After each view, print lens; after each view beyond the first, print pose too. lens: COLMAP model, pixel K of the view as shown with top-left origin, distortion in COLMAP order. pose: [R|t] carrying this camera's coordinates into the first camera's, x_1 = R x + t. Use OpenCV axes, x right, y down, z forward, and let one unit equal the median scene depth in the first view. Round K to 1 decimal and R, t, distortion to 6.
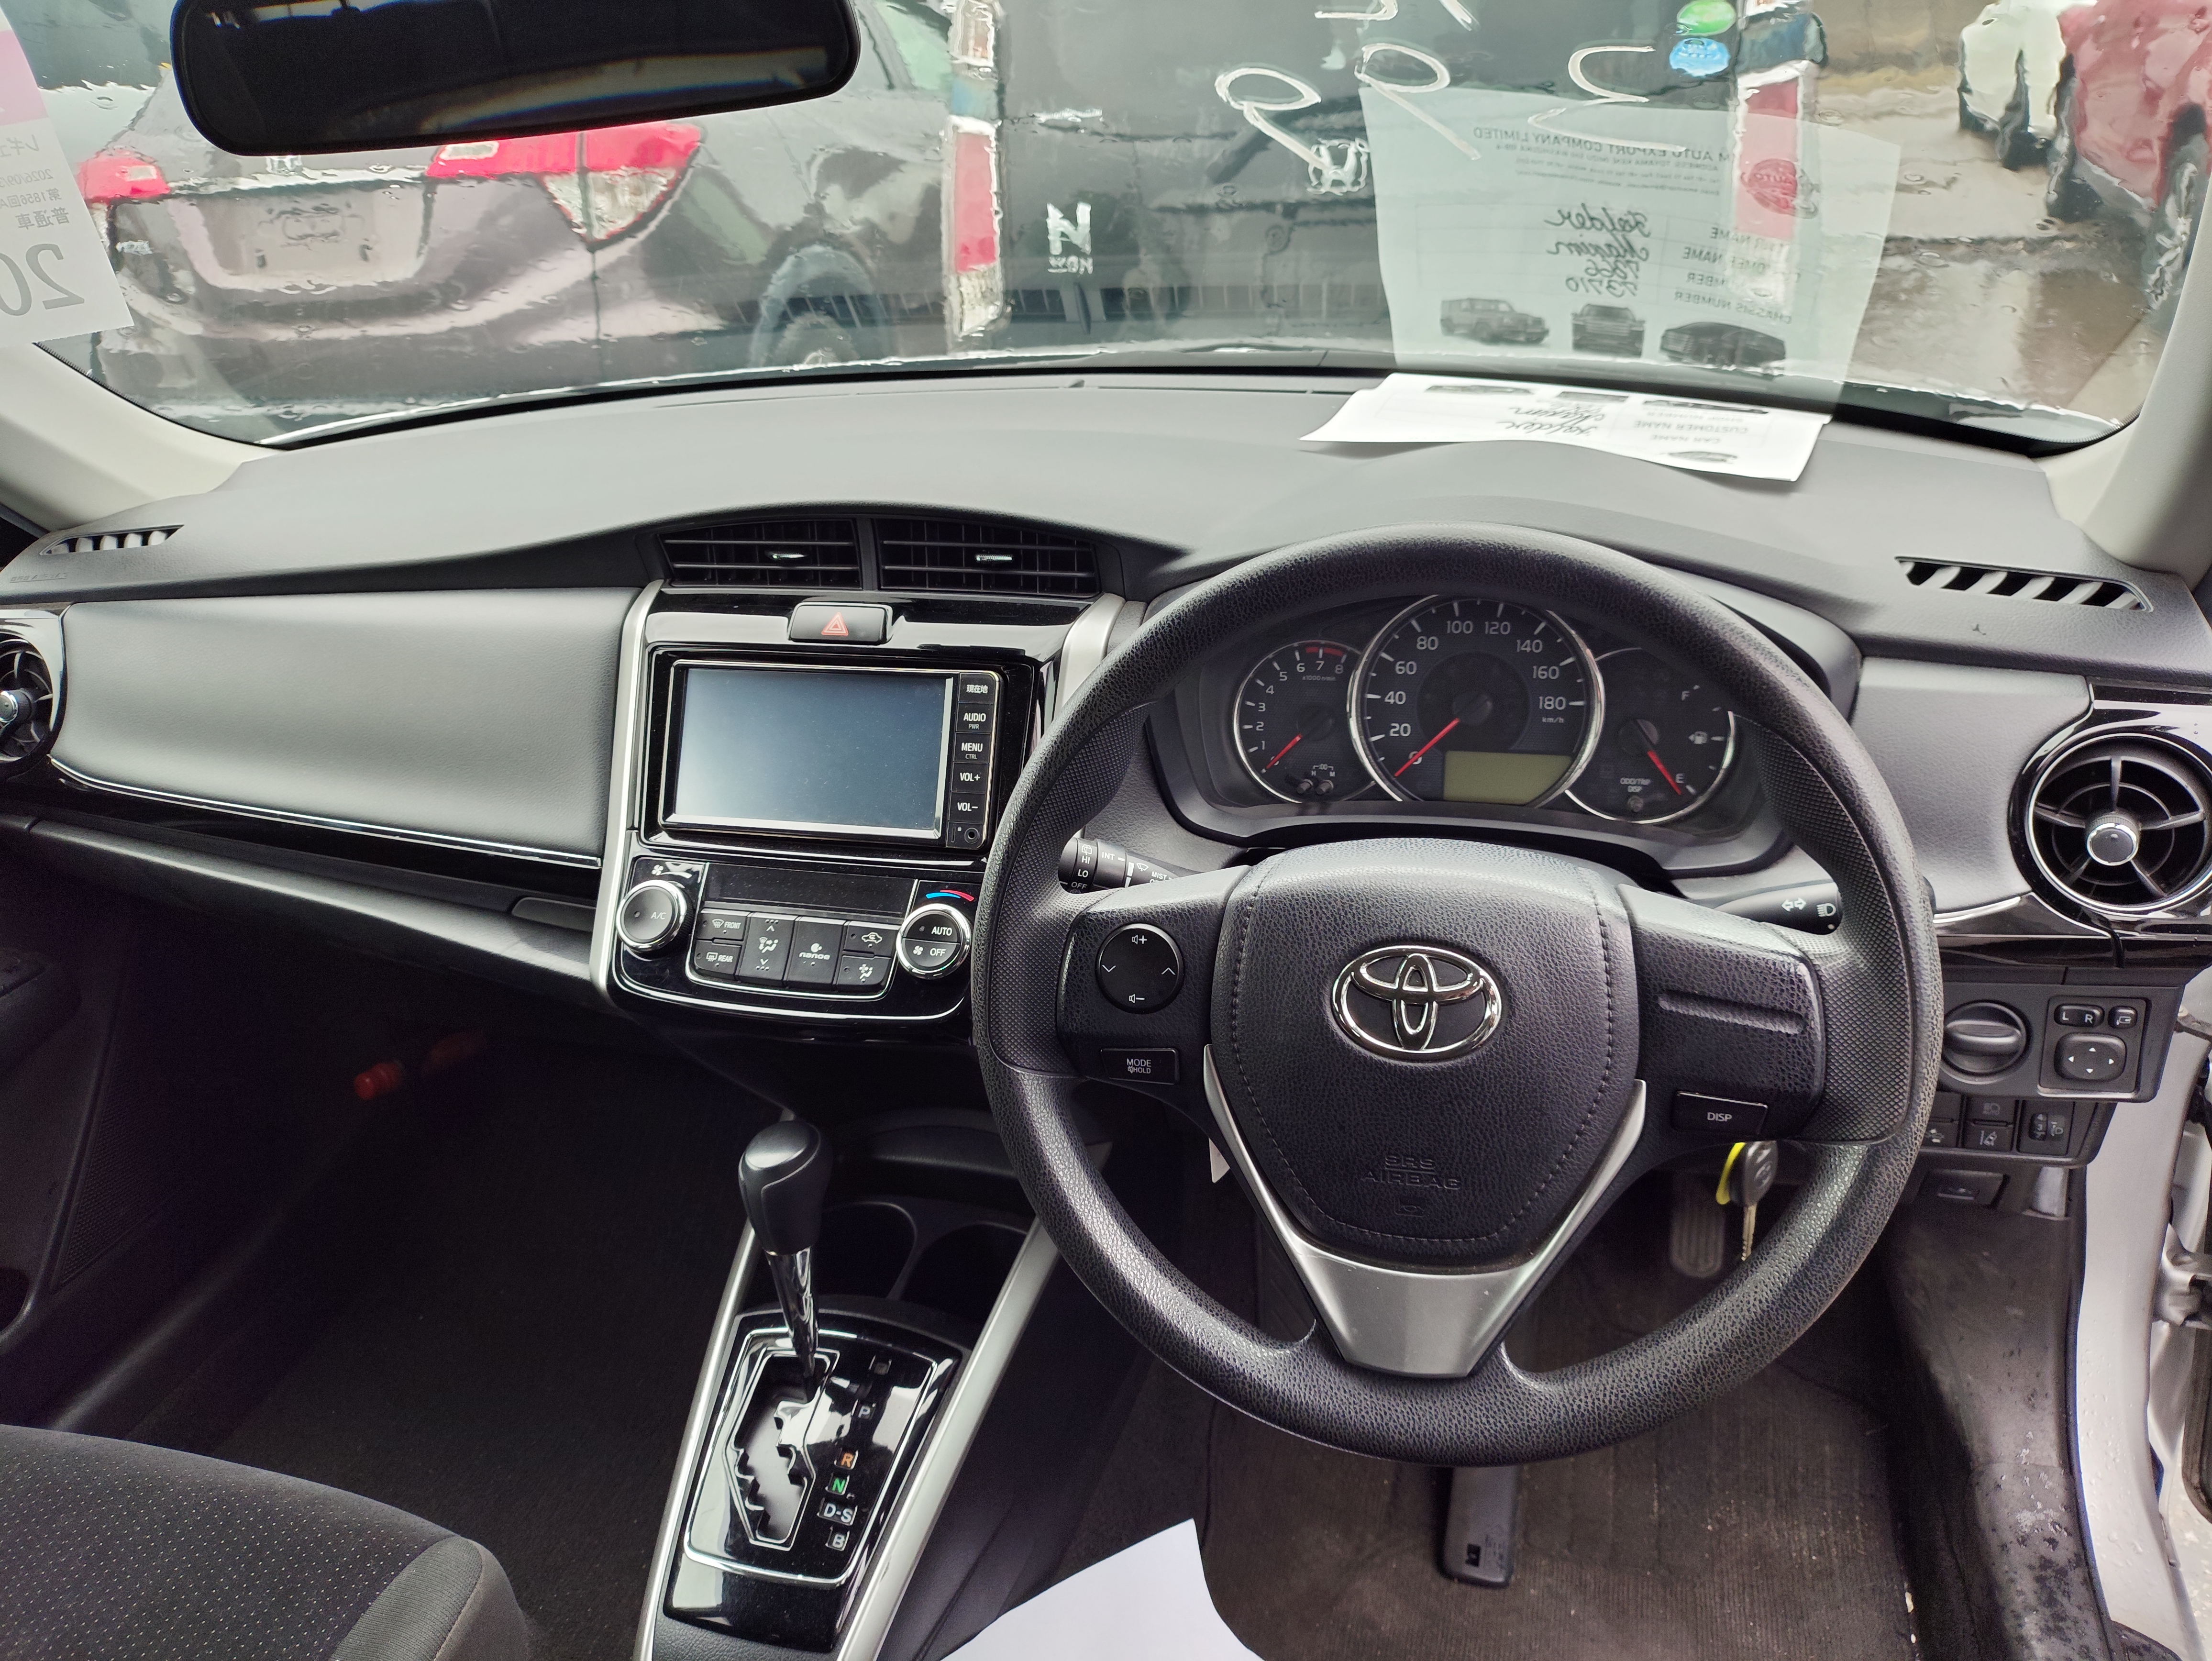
lens RADIAL K [[1605.9, 0, 1094.2], [0, 1605.9, 827.3], [0, 0, 1]] dist [0.058468, -0.056866]
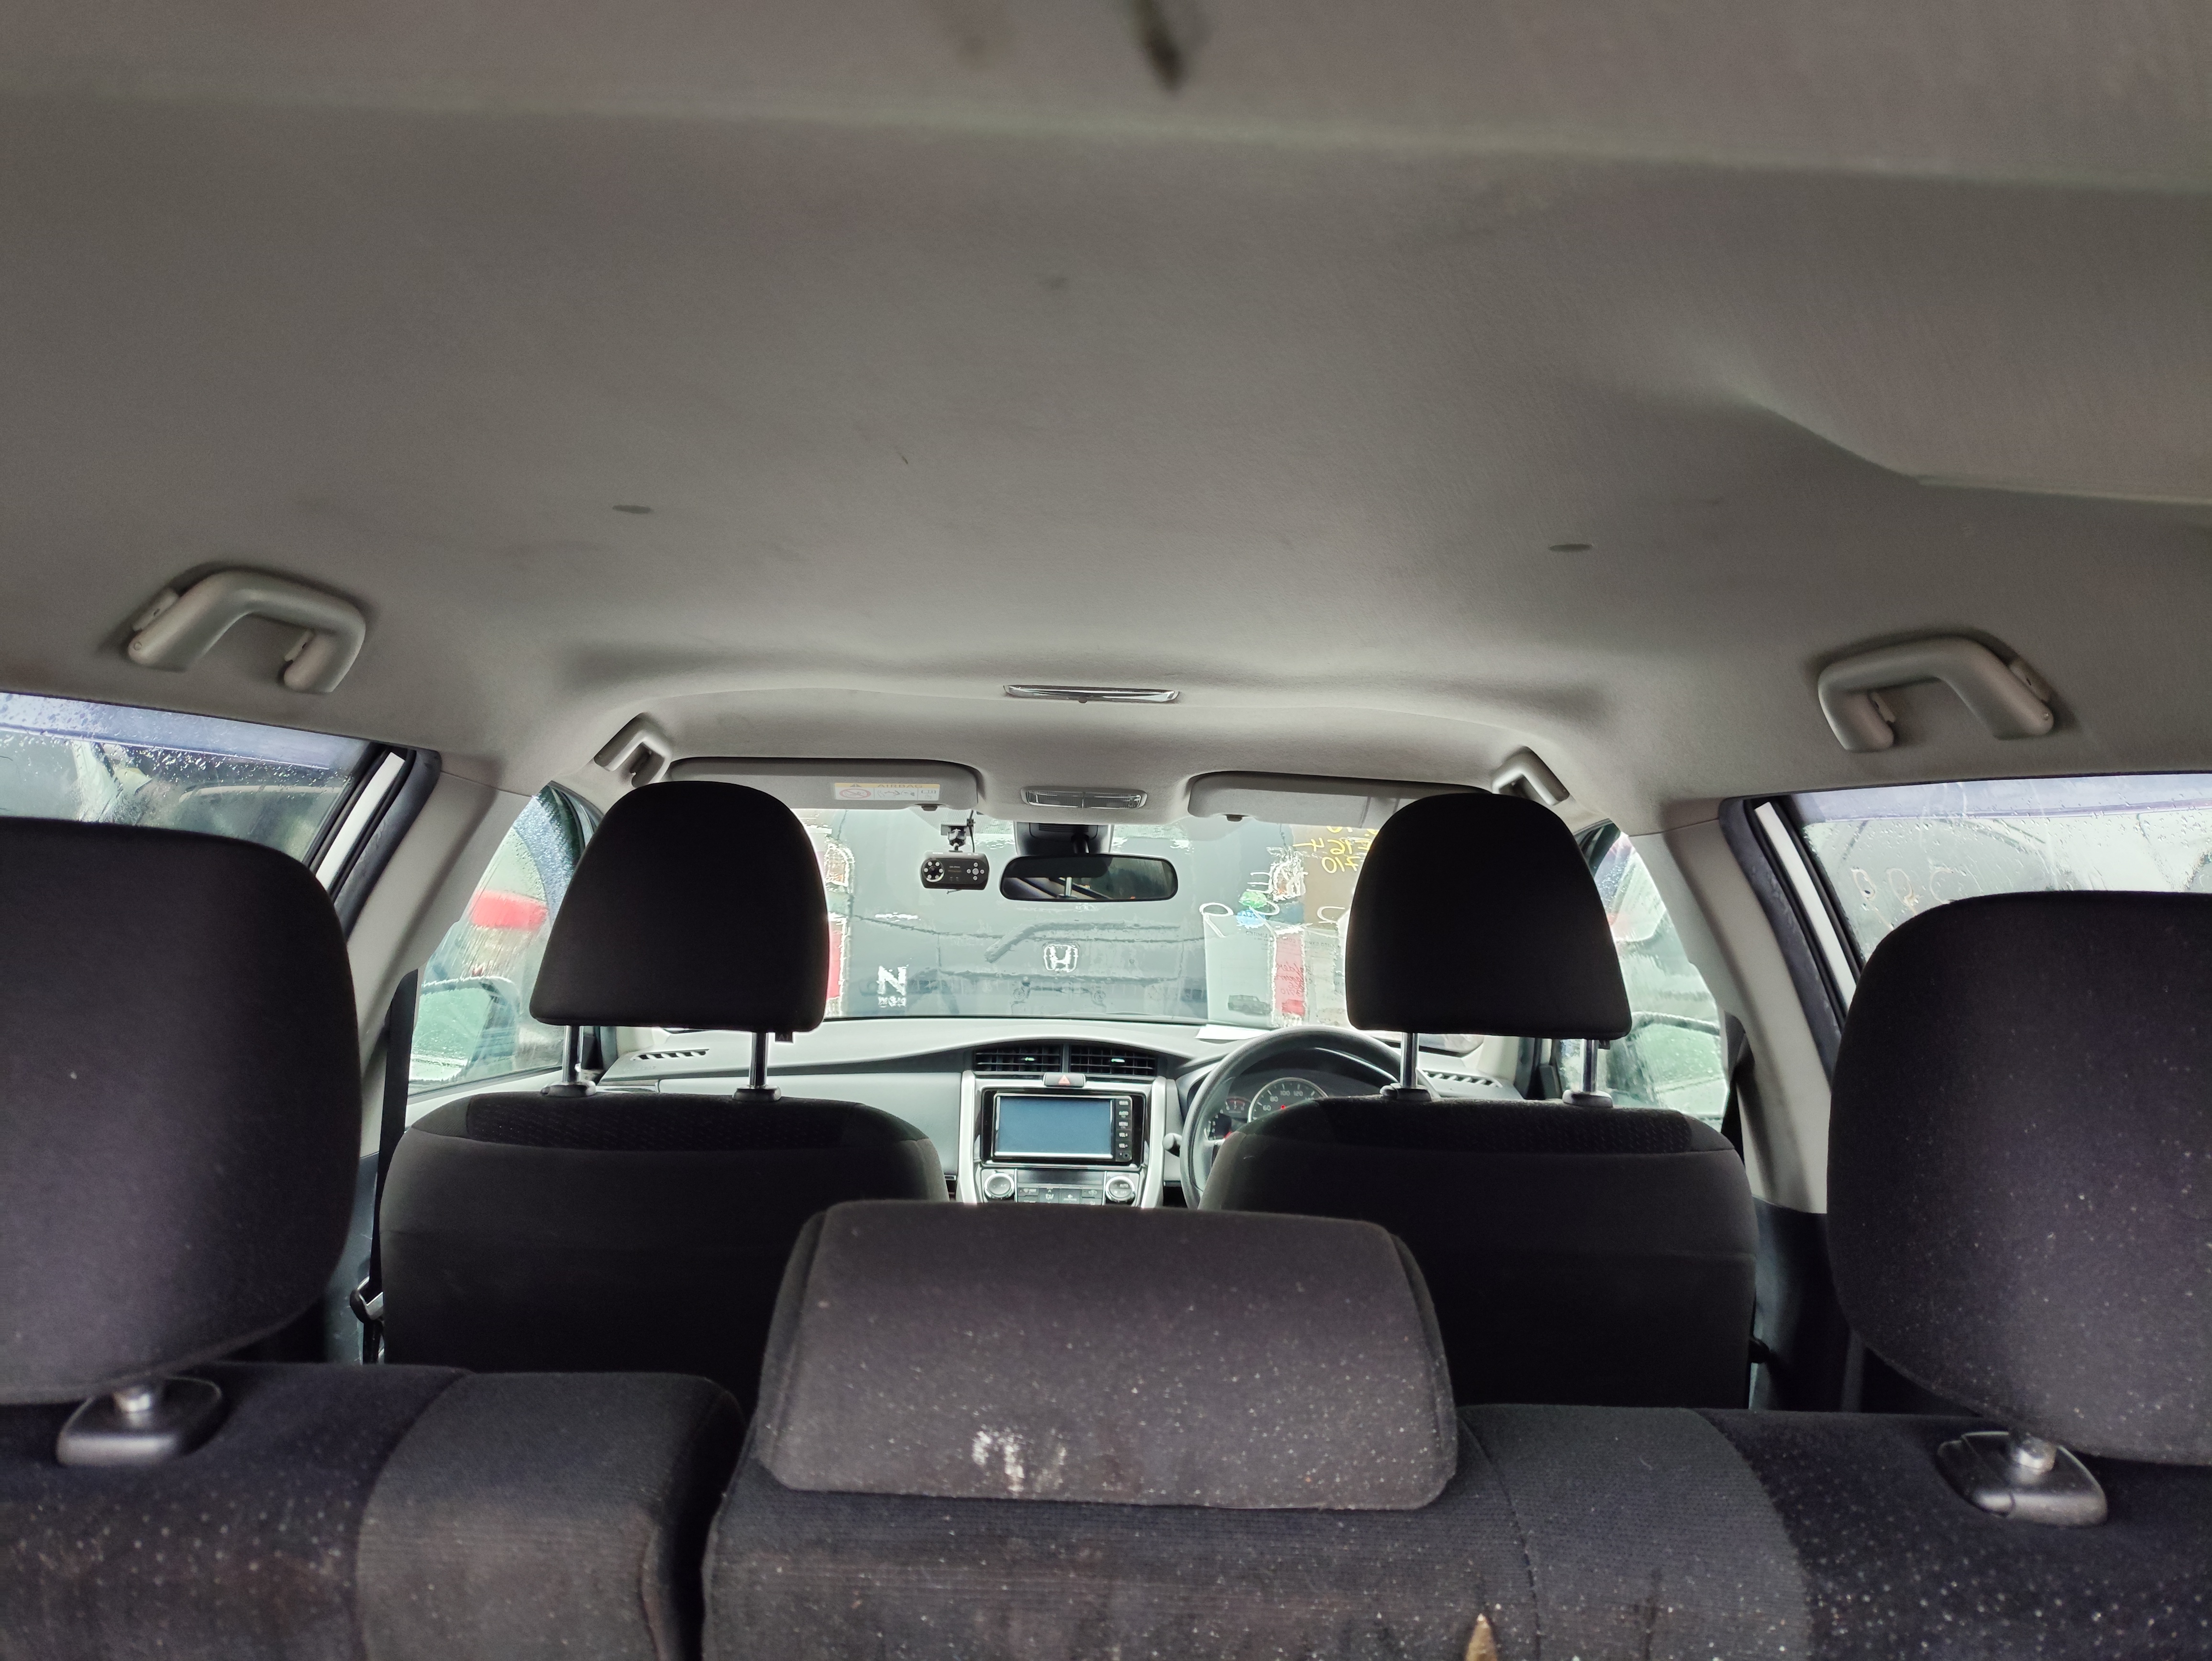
lens RADIAL K [[1605.9, 0, 1103.6], [0, 1605.9, 844.8], [0, 0, 1]] dist [0.058468, -0.056866]
pose [[0.949252, 0.100162, 0.298143, -0.886352], [0.047959, 0.890754, -0.451948, 0.692681], [-0.310840, 0.443311, 0.840746, -1.333022]]
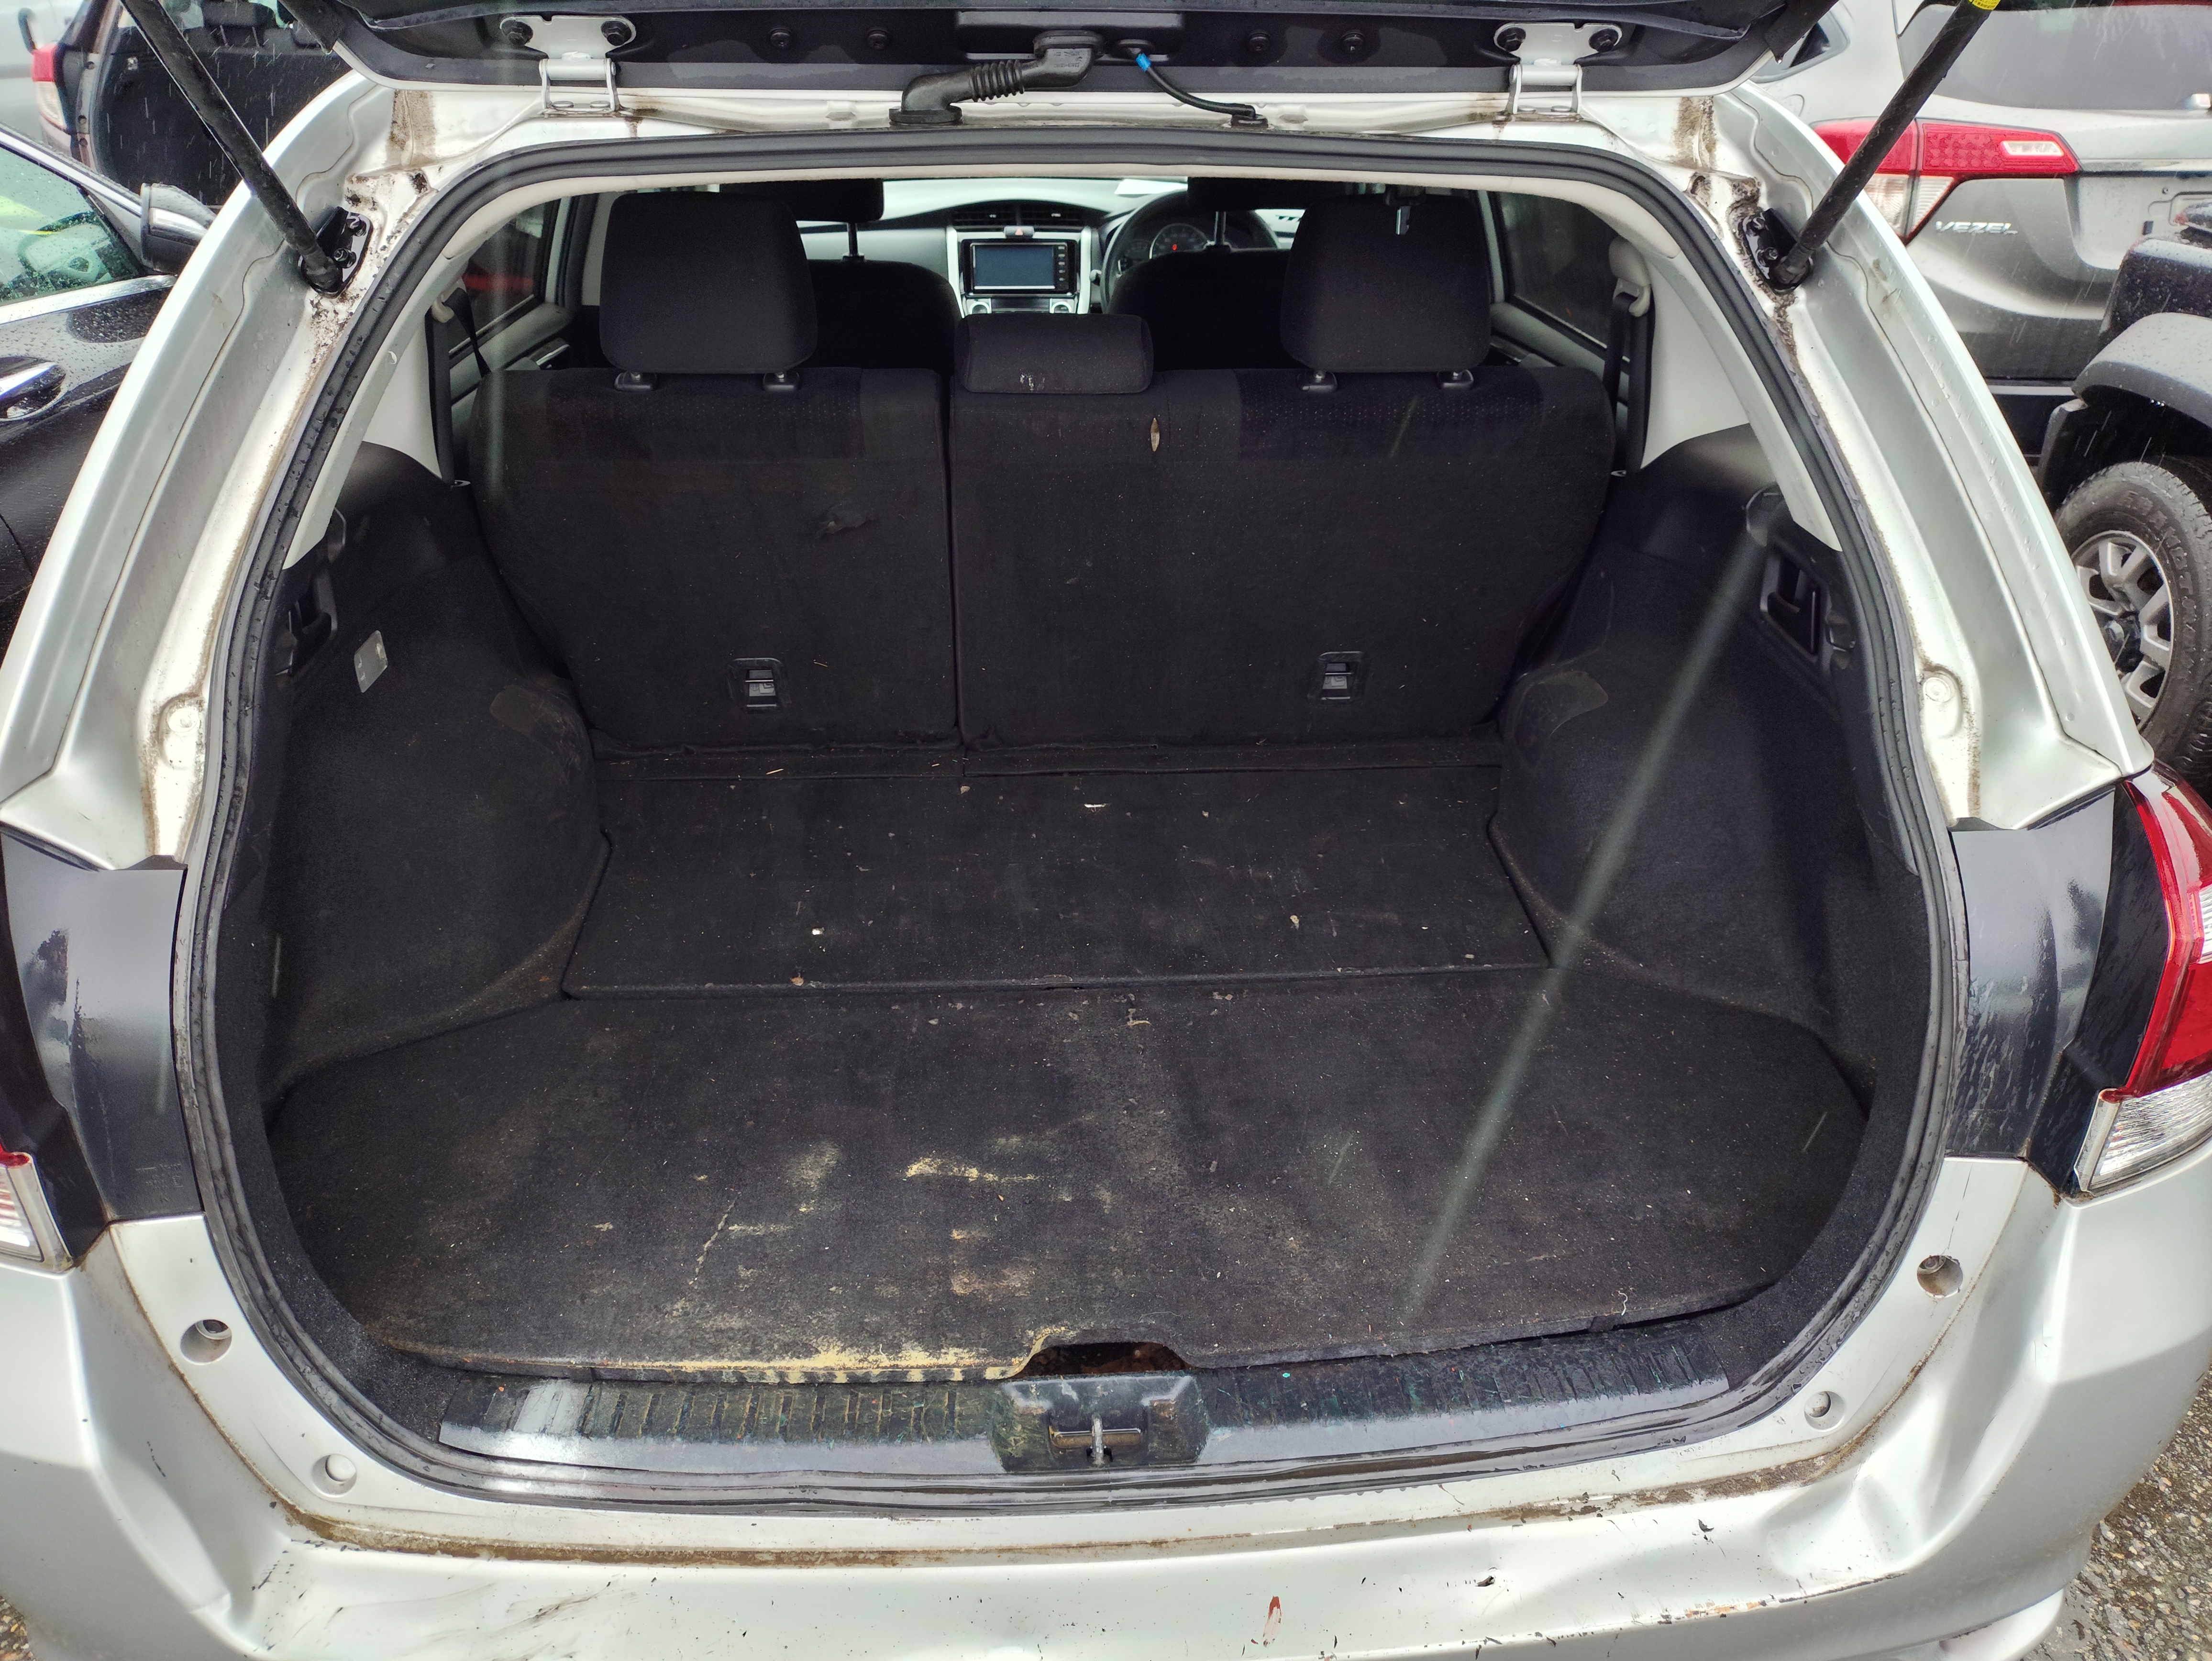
lens RADIAL K [[1605.9, 0, 1107.9], [0, 1605.9, 828.6], [0, 0, 1]] dist [0.058468, -0.056866]
pose [[0.938222, -0.099350, 0.331465, -1.301068], [0.086916, 0.994849, 0.052169, 1.035073], [-0.334941, -0.020136, 0.942024, -2.532582]]
